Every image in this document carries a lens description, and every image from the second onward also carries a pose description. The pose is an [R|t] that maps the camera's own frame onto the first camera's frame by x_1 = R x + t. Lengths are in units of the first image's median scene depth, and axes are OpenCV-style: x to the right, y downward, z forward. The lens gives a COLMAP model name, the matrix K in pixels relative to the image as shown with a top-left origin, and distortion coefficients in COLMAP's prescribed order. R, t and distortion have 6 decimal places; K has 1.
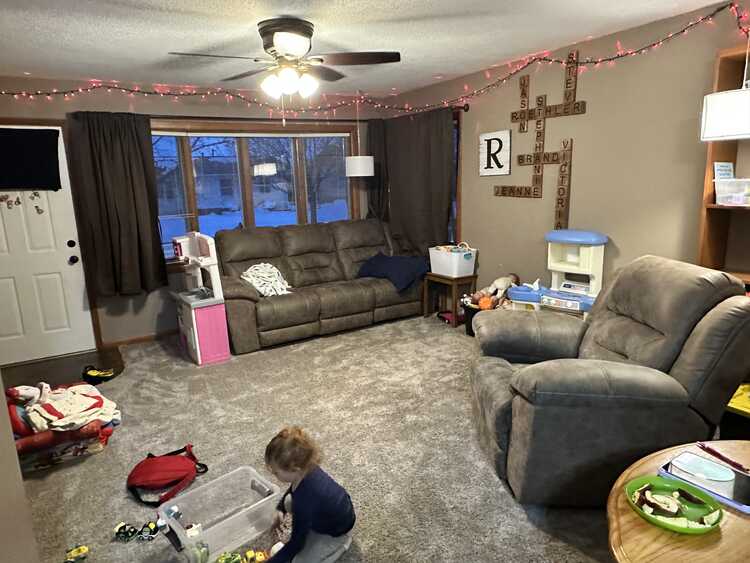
lens RADIAL K [[514.7, 0, 375.0], [0, 514.7, 281.5], [0, 0, 1]] dist [0.018582, -0.004056]
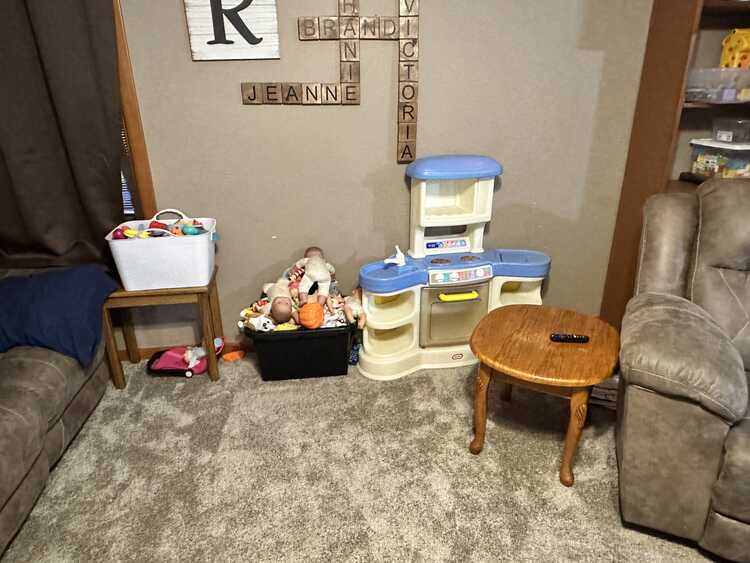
lens RADIAL K [[514.7, 0, 375.0], [0, 514.7, 281.5], [0, 0, 1]] dist [0.018582, -0.004056]
pose [[0.409400, -0.318558, 0.854935, -0.215184], [0.173044, 0.947166, 0.270059, -0.129843], [-0.895795, 0.037379, 0.442894, 0.747277]]
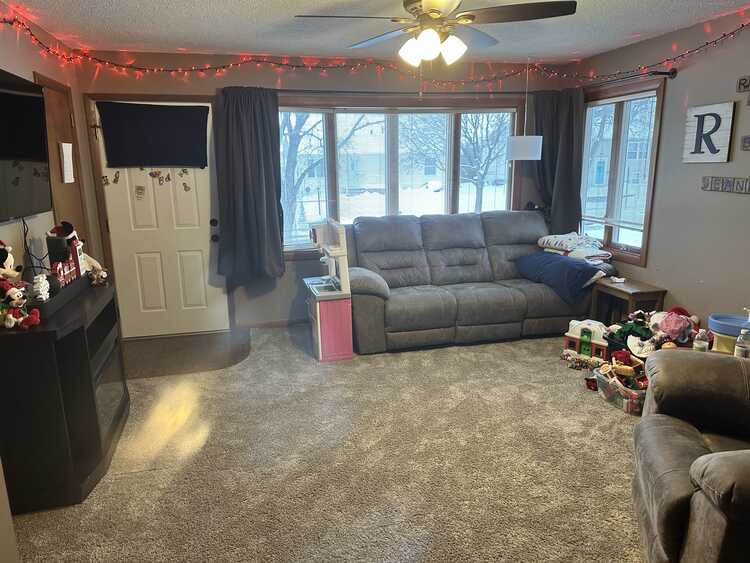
lens RADIAL K [[540.8, 0, 375.0], [0, 540.8, 281.5], [0, 0, 1]] dist [0.077412, -0.088623]
pose [[0.951067, 0.090532, -0.295423, 0.028184], [-0.083269, 0.995836, 0.037102, -0.024399], [0.297552, -0.010687, 0.954646, 0.092033]]
